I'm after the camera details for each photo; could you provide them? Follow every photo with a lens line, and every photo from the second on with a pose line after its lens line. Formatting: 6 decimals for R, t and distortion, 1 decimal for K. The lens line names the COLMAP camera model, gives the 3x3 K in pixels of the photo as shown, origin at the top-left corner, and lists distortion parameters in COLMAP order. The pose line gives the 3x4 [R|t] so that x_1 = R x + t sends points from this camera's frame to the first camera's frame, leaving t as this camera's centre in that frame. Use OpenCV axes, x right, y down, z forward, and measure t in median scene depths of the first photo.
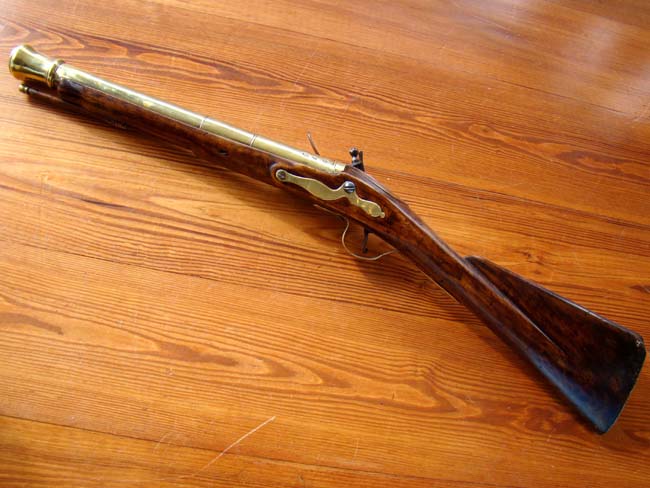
lens RADIAL K [[594.0, 0, 325.0], [0, 594.0, 244.0], [0, 0, 1]] dist [-0.123533, 0.008983]
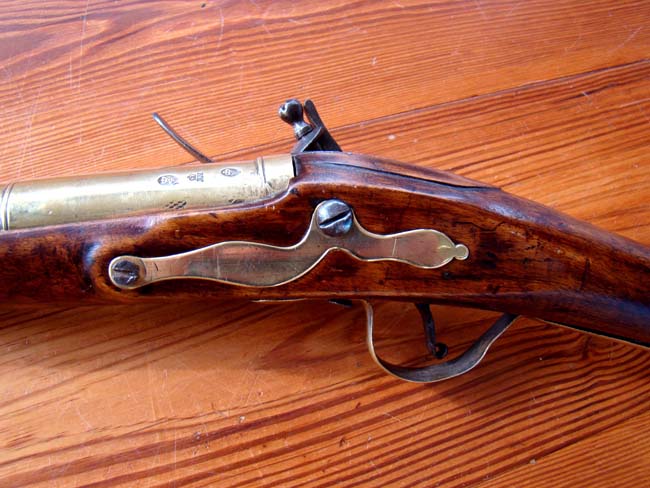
lens RADIAL K [[594.0, 0, 325.0], [0, 594.0, 244.0], [0, 0, 1]] dist [-0.123533, 0.008983]
pose [[0.901636, -0.427344, 0.066562, 0.008705], [0.420658, 0.902270, 0.094635, -0.109866], [-0.100499, -0.057326, 0.993284, 0.647546]]
